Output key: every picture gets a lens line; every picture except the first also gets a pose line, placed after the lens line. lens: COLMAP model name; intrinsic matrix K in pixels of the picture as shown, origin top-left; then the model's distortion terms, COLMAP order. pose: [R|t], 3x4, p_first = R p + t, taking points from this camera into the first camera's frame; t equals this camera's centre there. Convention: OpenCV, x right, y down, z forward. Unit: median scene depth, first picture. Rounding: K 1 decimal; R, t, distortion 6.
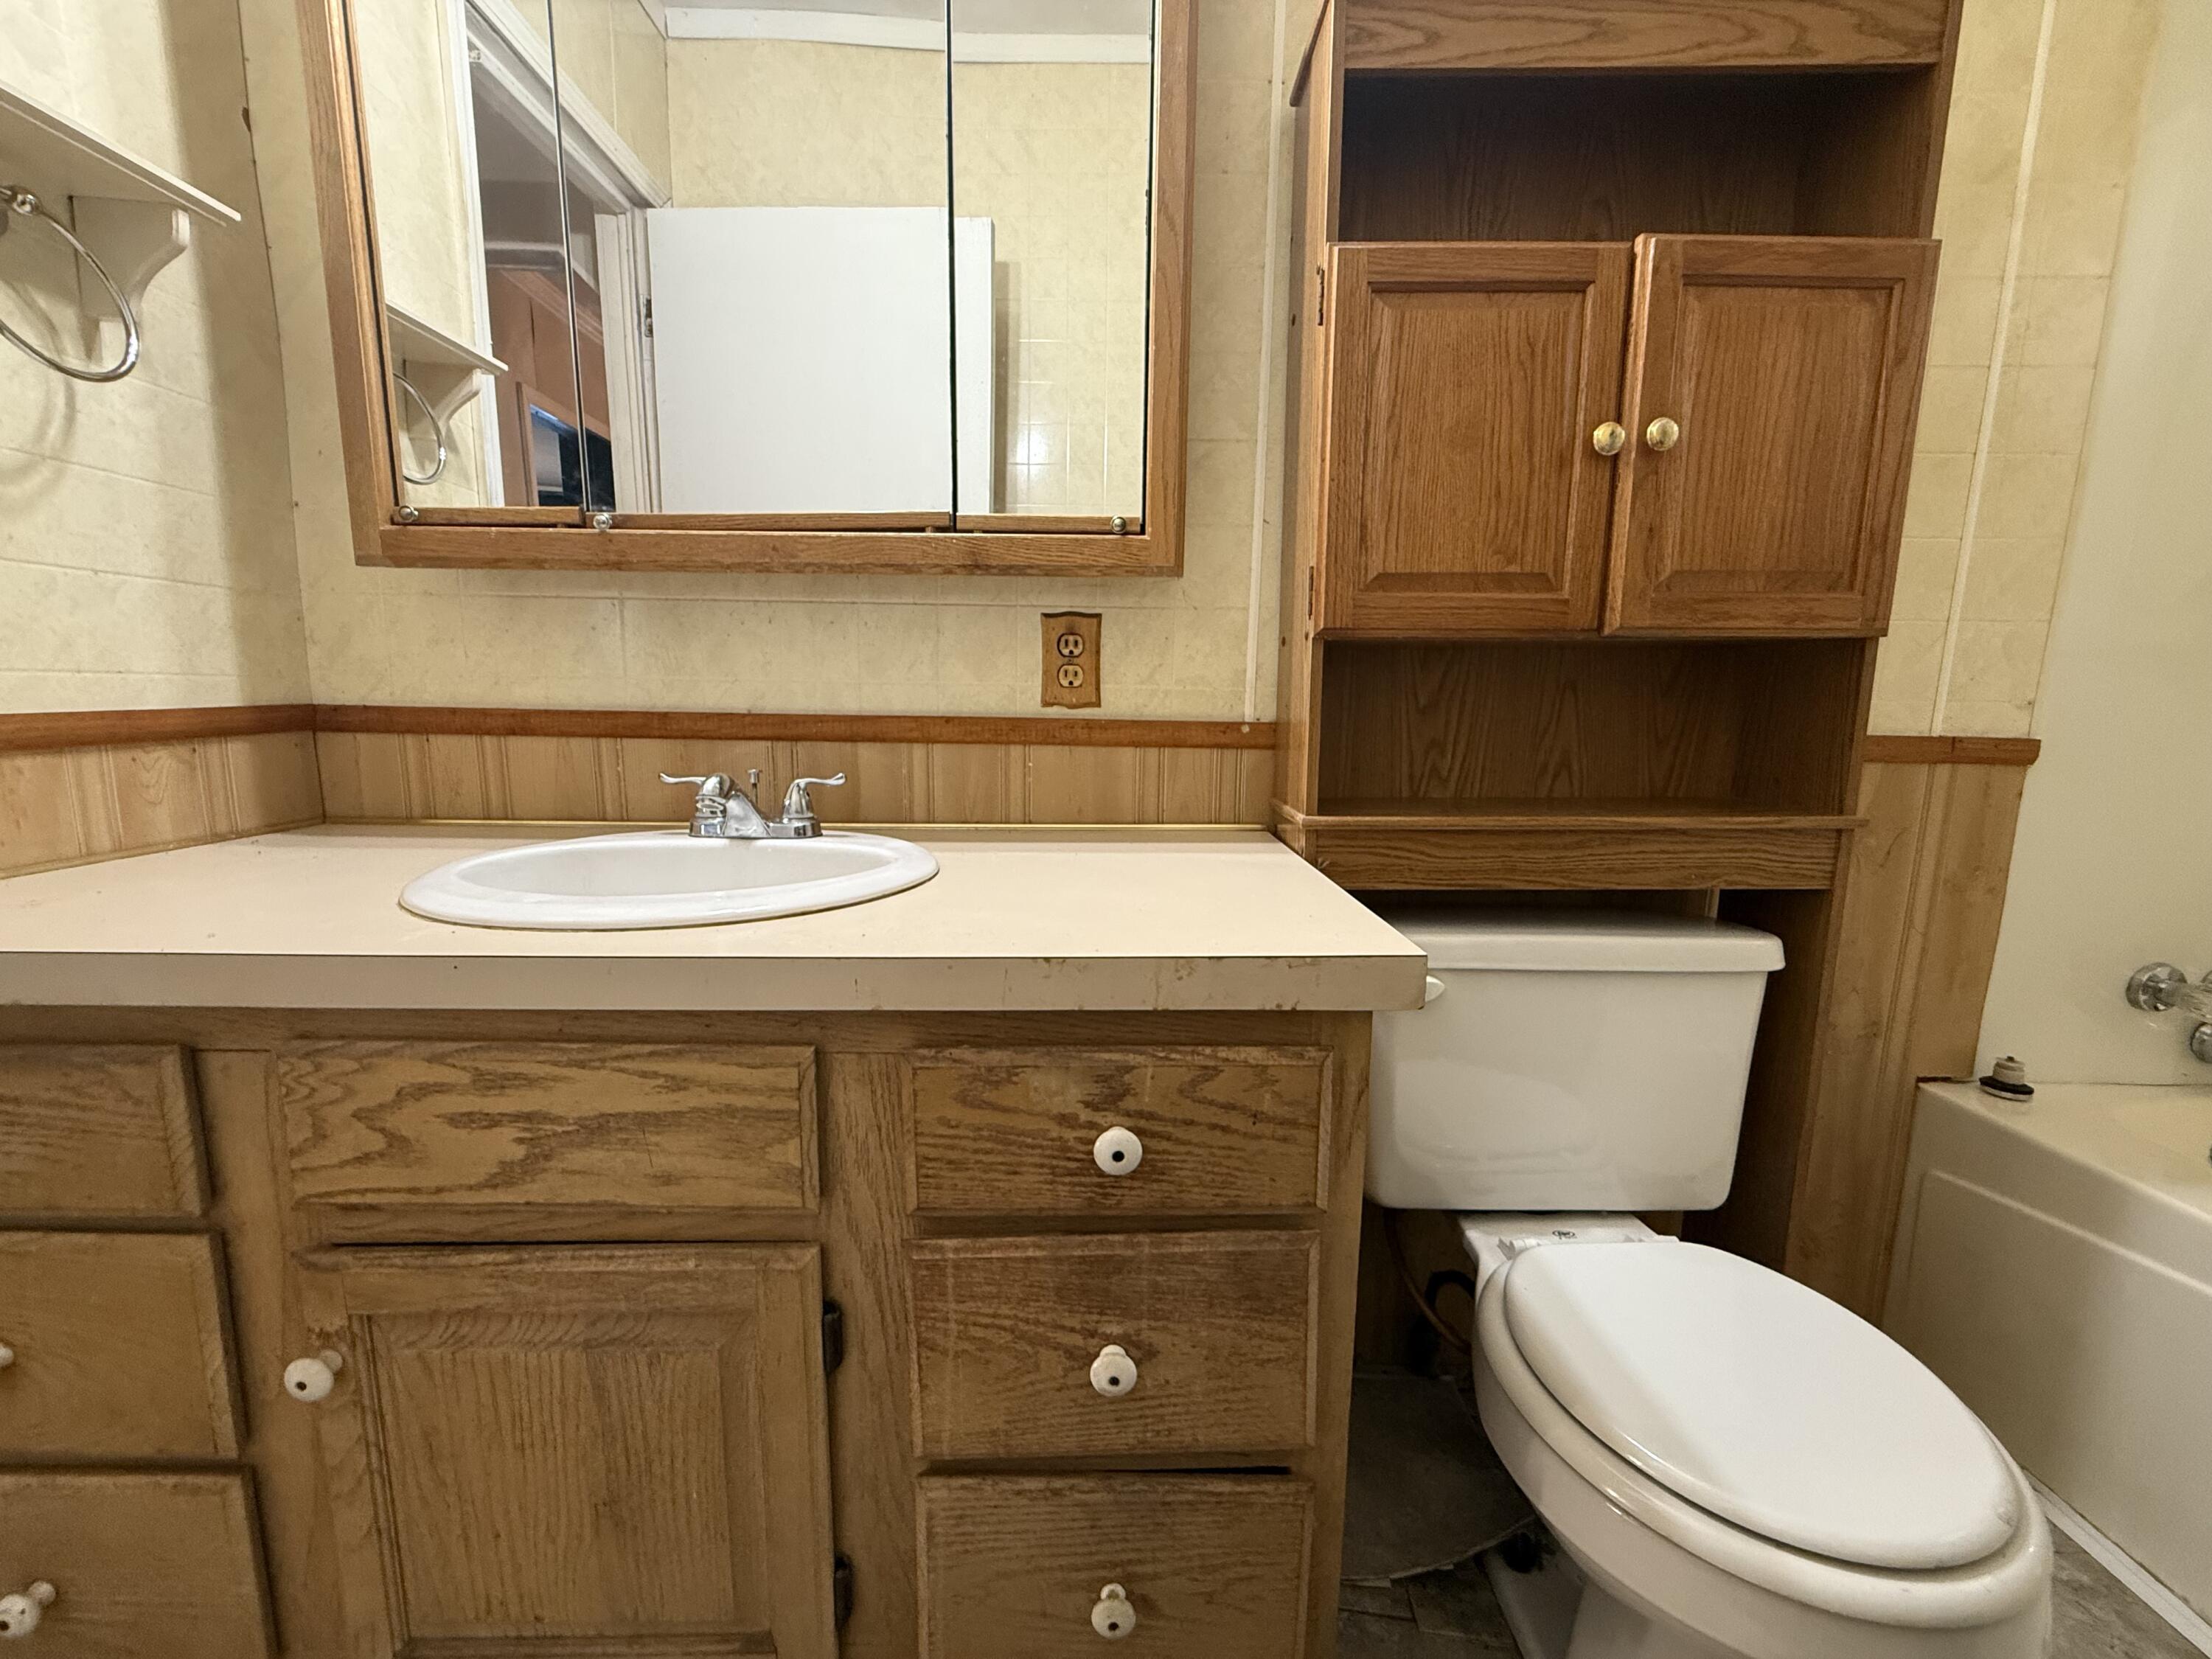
lens RADIAL K [[878.3, 0, 1103.0], [0, 878.3, 820.0], [0, 0, 1]] dist [-0.000119, -0.000138]
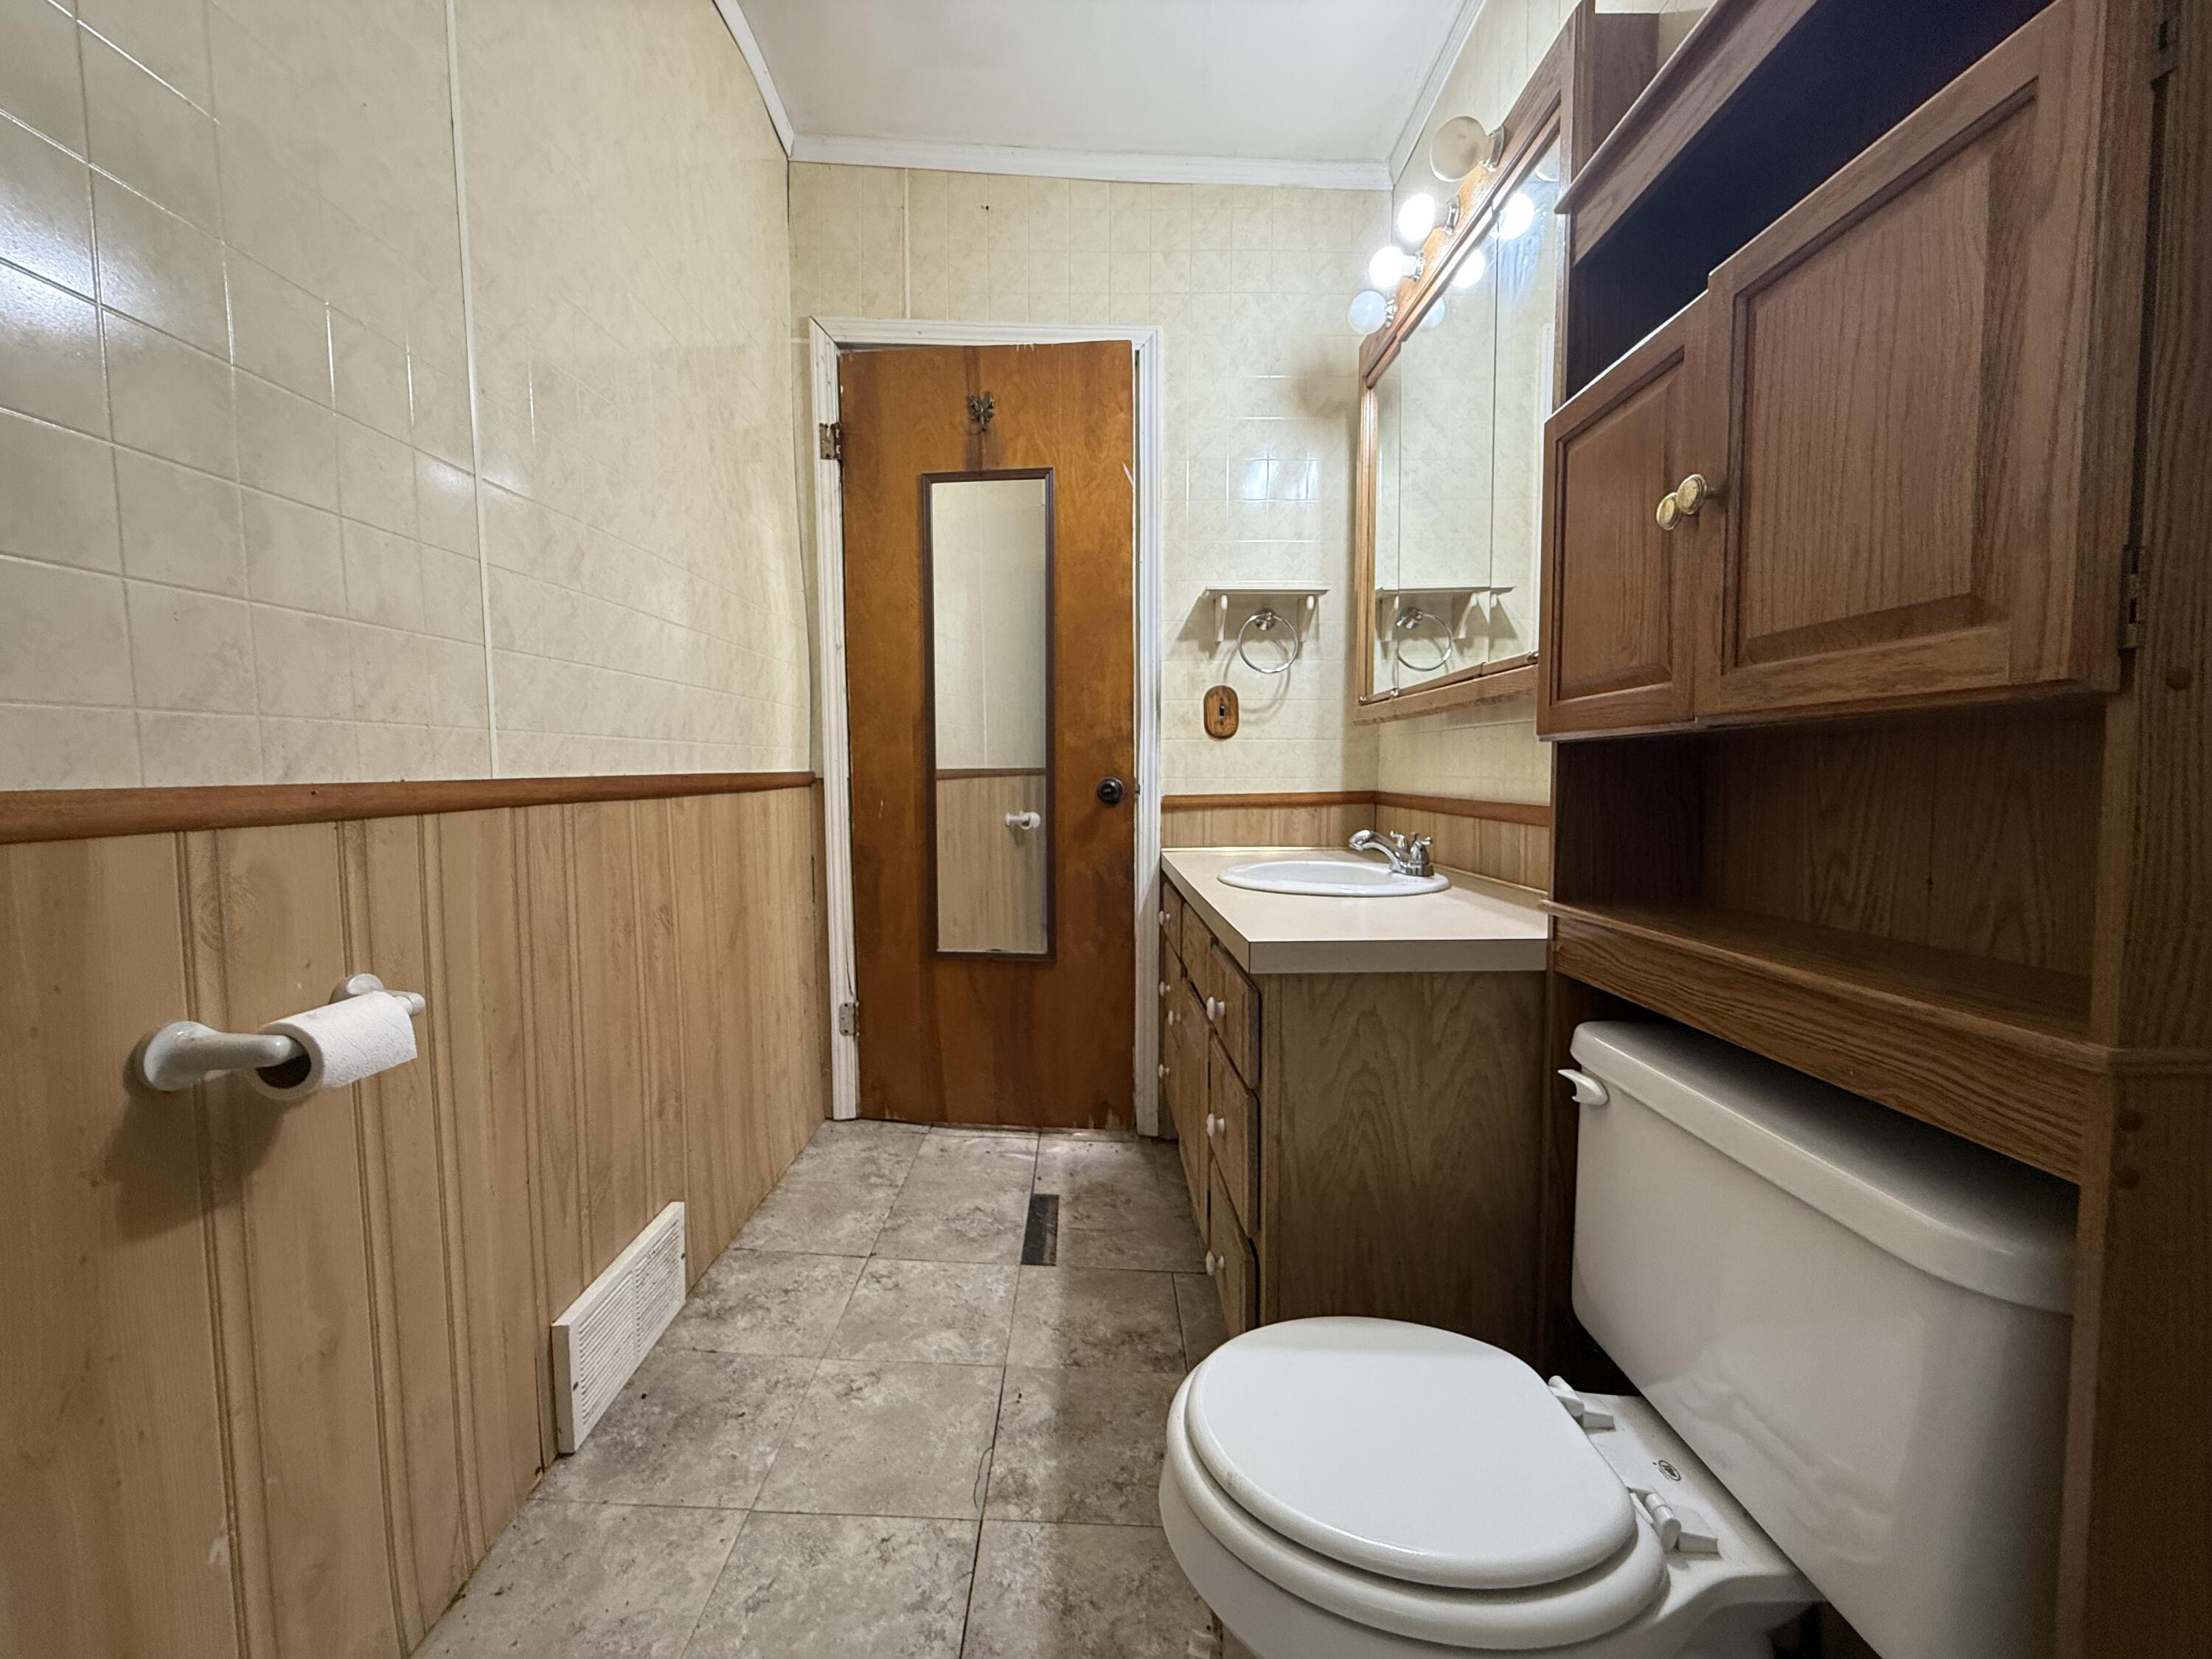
lens RADIAL K [[878.3, 0, 1113.3], [0, 878.3, 835.1], [0, 0, 1]] dist [-0.000119, -0.000138]
pose [[0.022637, 0.060830, -0.997891, 1.270869], [-0.141401, 0.988308, 0.057038, -0.068419], [0.989694, 0.139811, 0.030974, 0.391416]]
